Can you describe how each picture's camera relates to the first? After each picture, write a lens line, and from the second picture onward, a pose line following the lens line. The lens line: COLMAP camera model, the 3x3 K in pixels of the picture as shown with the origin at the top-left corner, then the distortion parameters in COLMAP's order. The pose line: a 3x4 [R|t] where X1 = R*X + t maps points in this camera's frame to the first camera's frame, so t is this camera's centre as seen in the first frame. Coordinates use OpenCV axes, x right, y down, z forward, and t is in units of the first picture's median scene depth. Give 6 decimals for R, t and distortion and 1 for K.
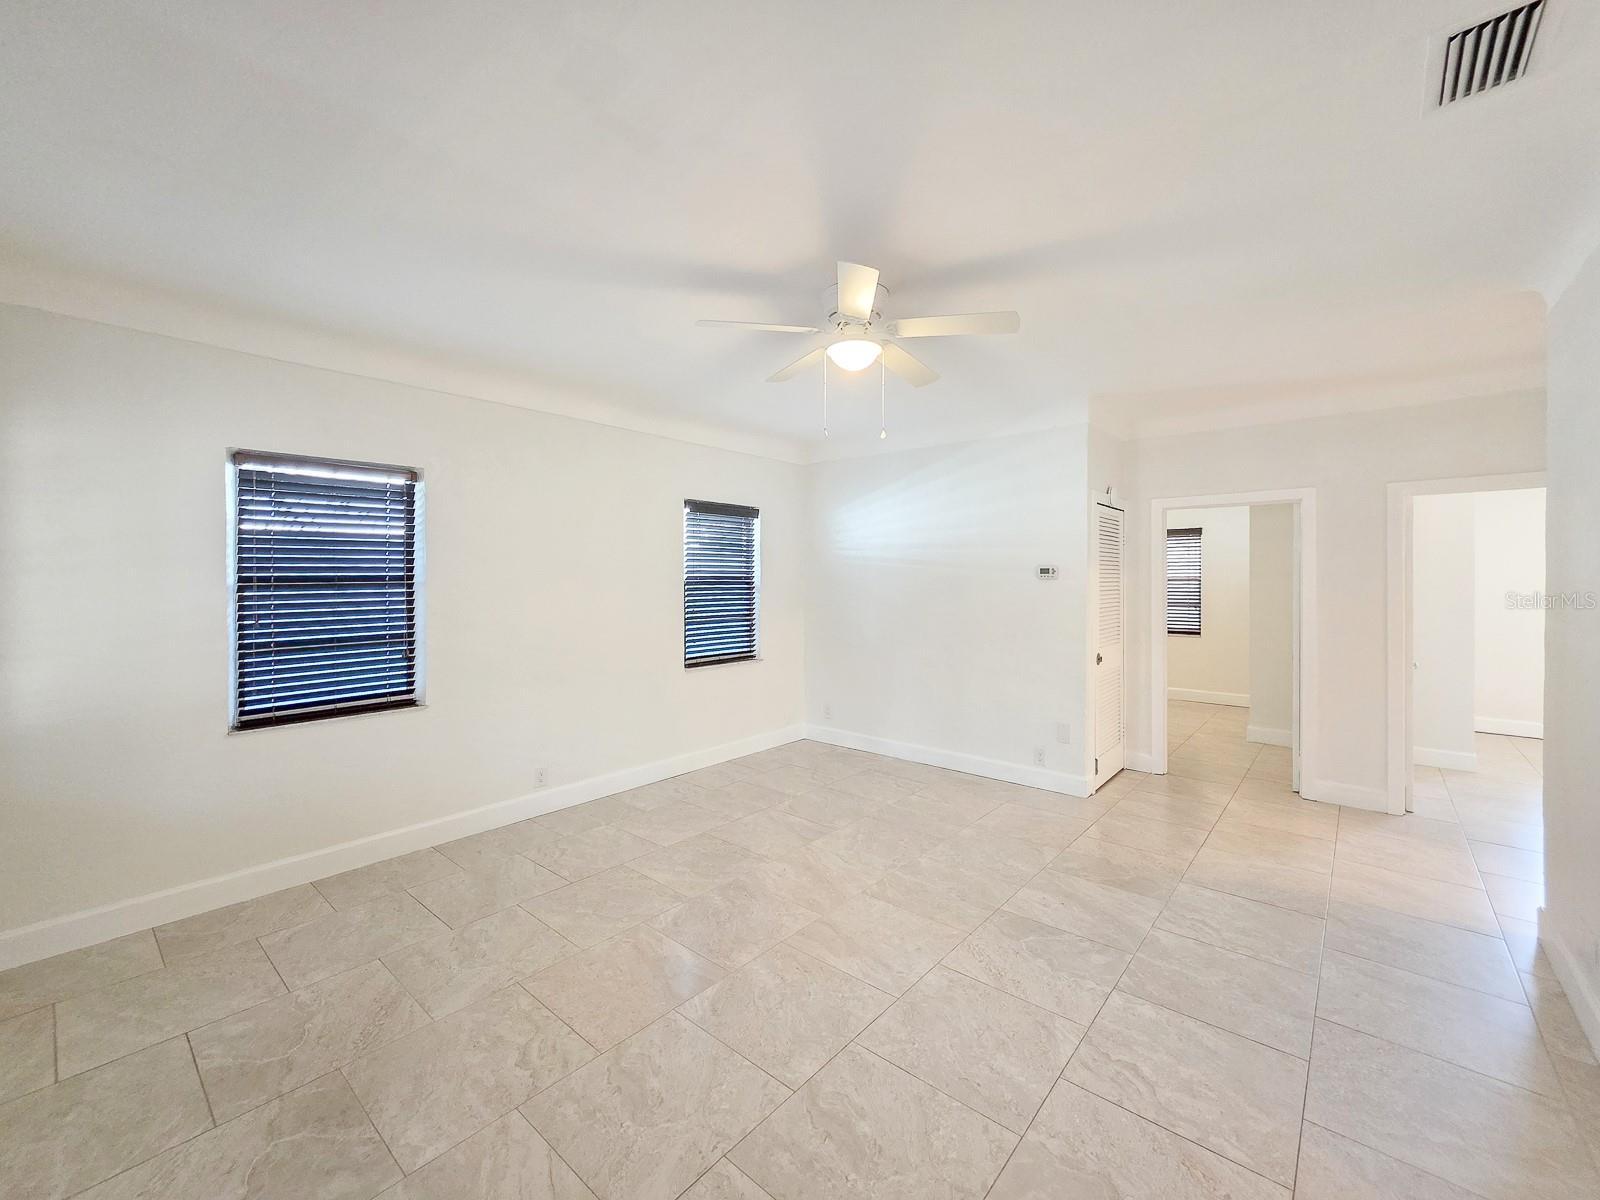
lens RADIAL K [[652.1, 0, 806.5], [0, 652.1, 575.8], [0, 0, 1]] dist [0.001008, -0.000389]
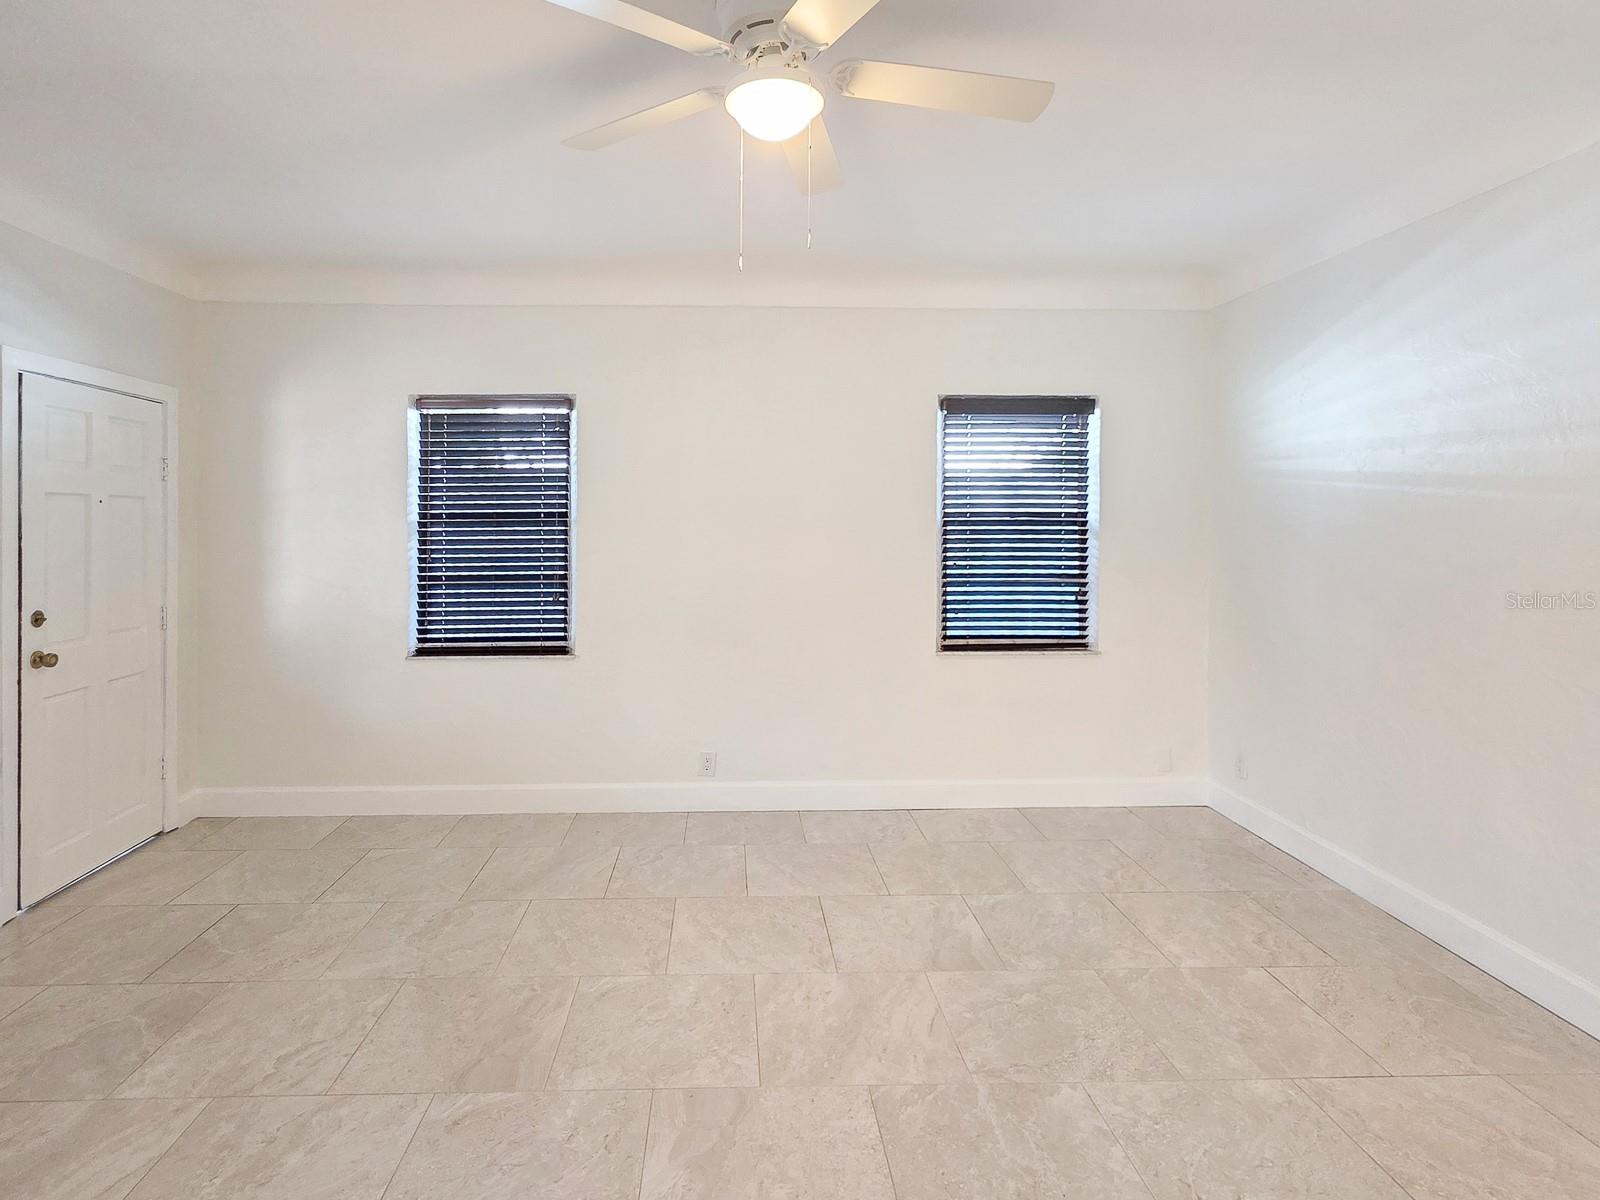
lens RADIAL K [[866.1, 0, 756.5], [0, 866.1, 518.3], [0, 0, 1]] dist [0.000053, -0.000101]
pose [[0.671945, -0.001283, -0.740600, 0.521181], [0.003160, 0.999994, 0.001135, 0.008470], [0.740594, -0.003103, 0.671945, 0.413972]]
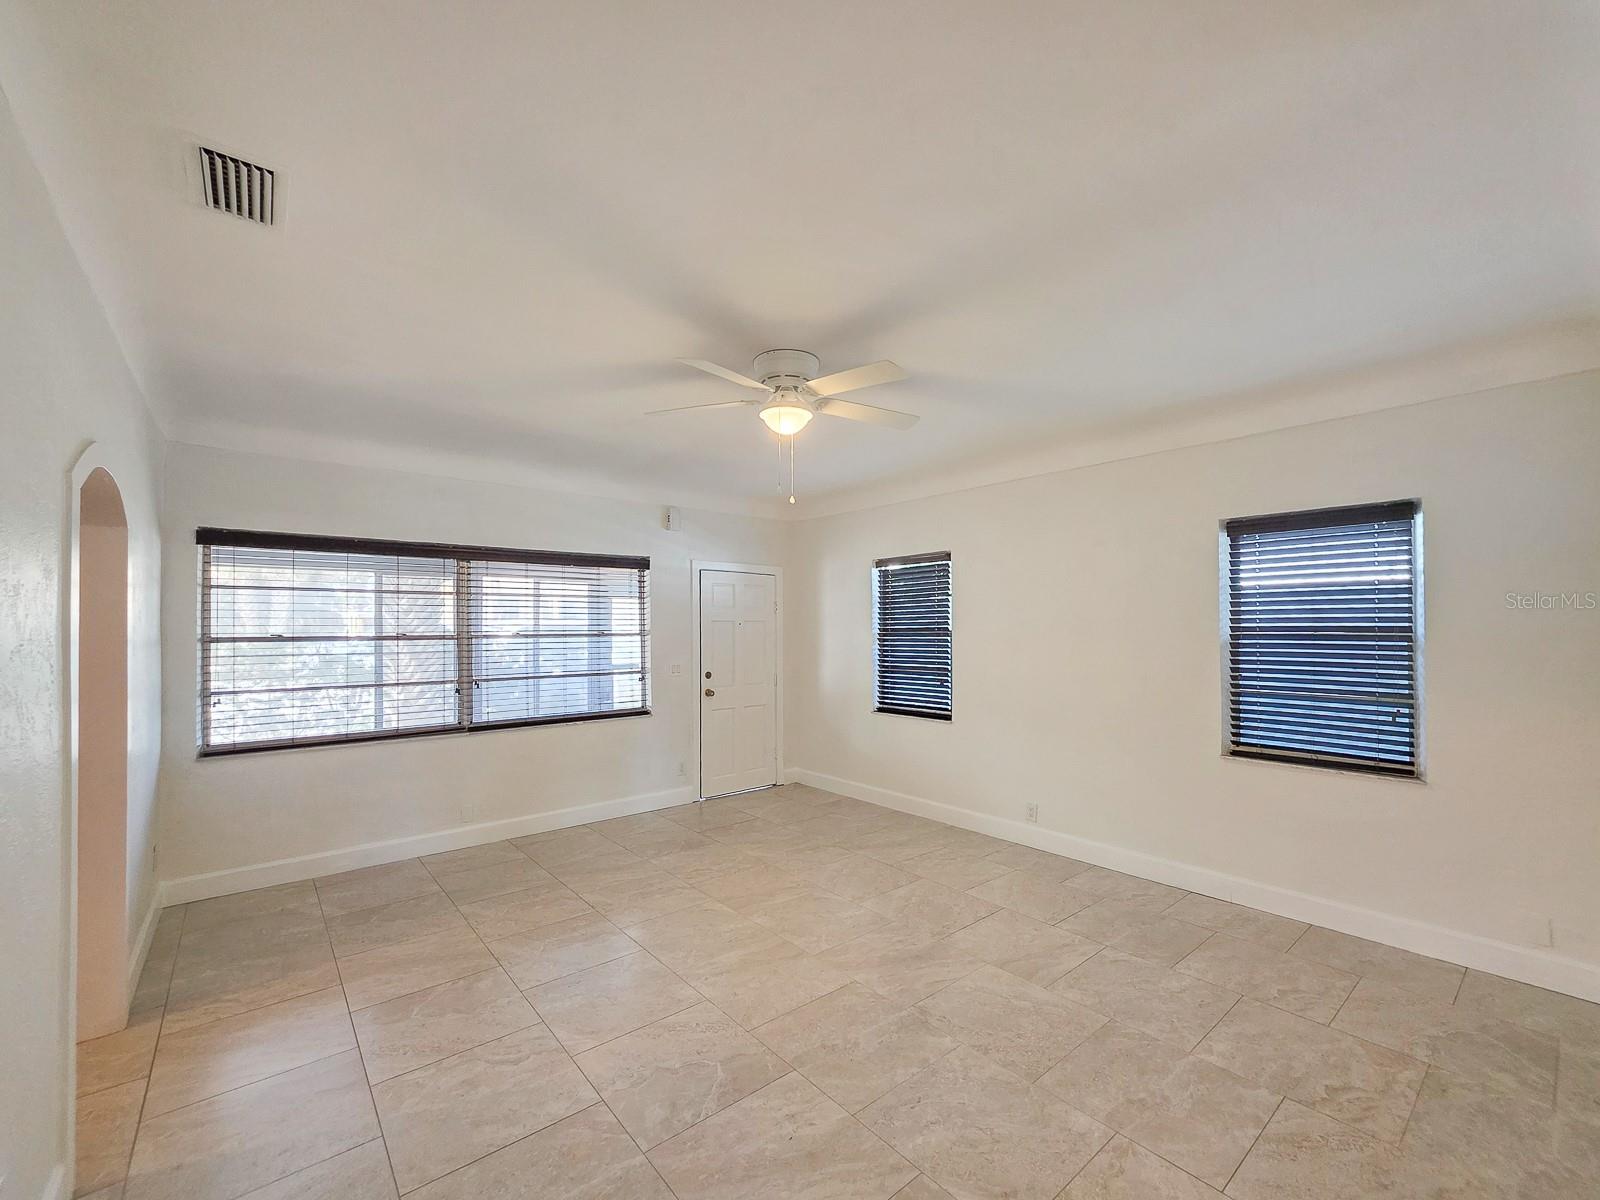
lens RADIAL K [[670.9, 0, 808.0], [0, 670.9, 609.3], [0, 0, 1]] dist [0.001538, 0.000113]
pose [[-0.164062, -0.026168, -0.986103, 0.953272], [0.006718, 0.999595, -0.027644, -0.001788], [0.986427, -0.011159, -0.163819, 1.018797]]
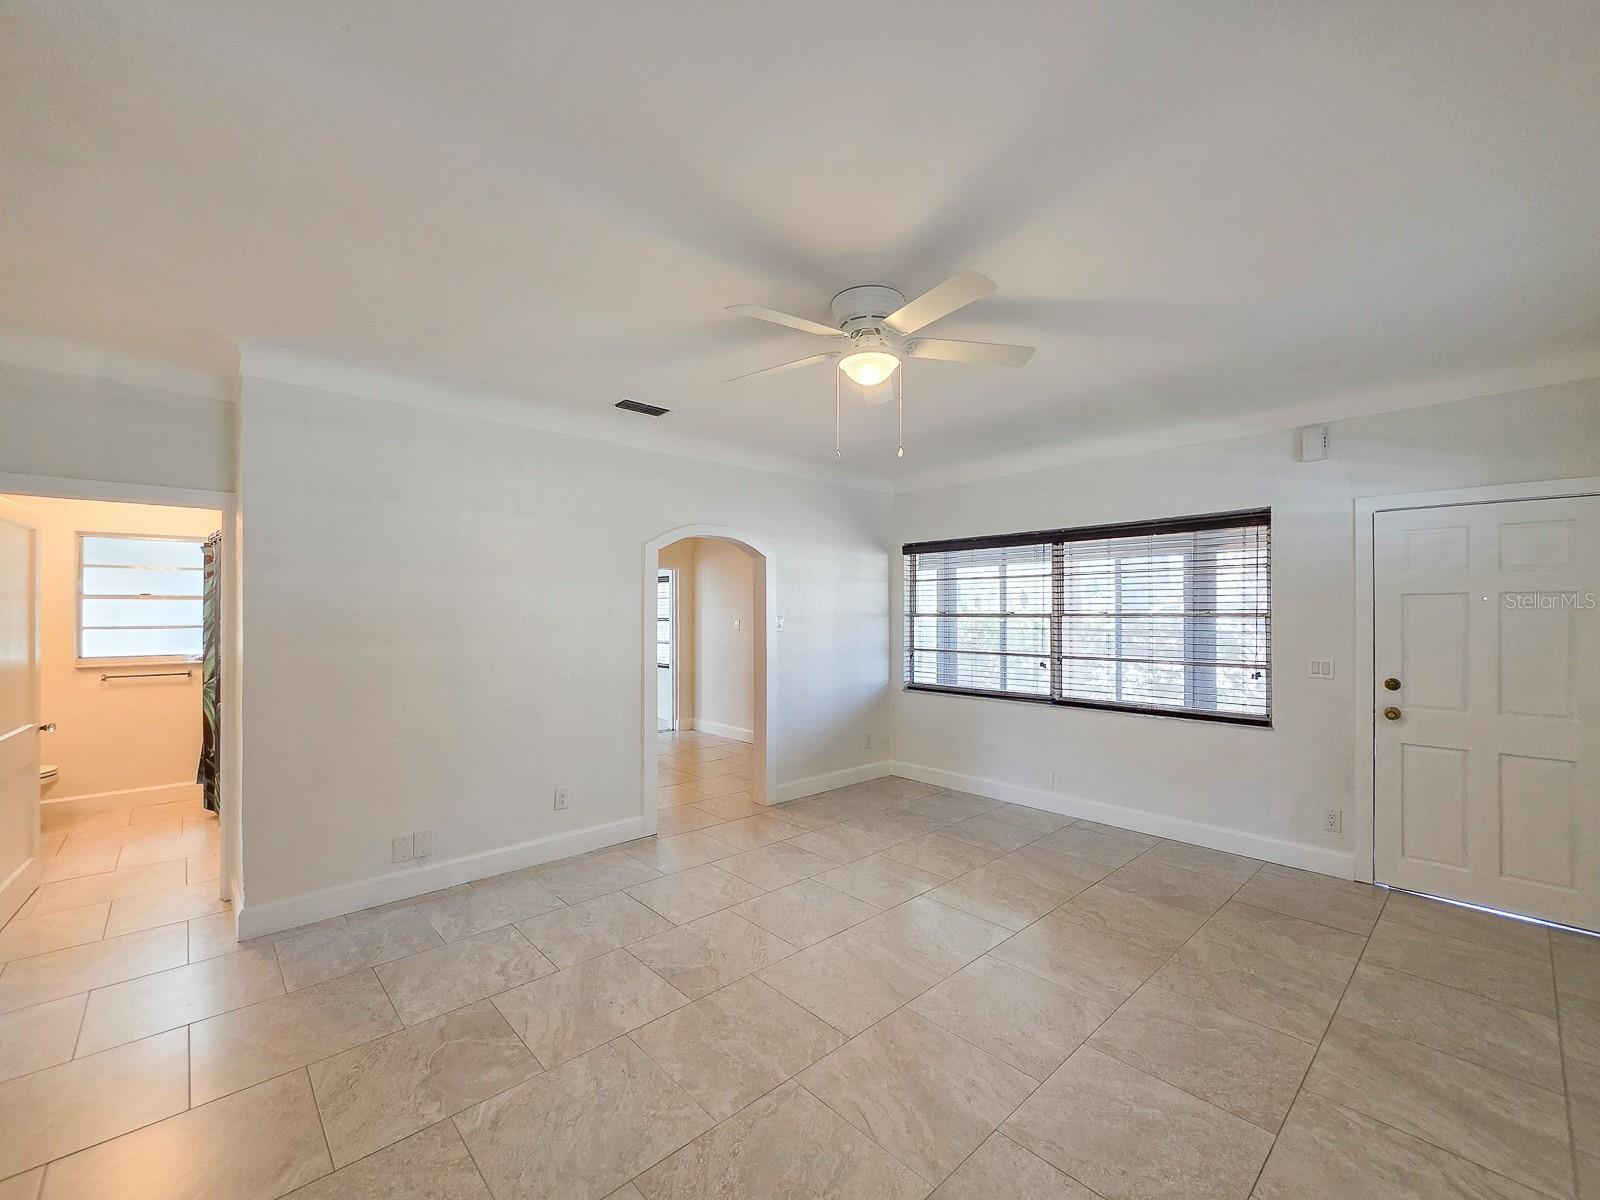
lens RADIAL K [[670.9, 0, 808.0], [0, 670.9, 609.3], [0, 0, 1]] dist [0.001538, 0.000113]
pose [[-0.992738, 0.001780, 0.120280, 0.037353], [0.001048, 0.999981, -0.006156, 0.007451], [-0.120289, -0.005986, -0.992721, 1.638499]]
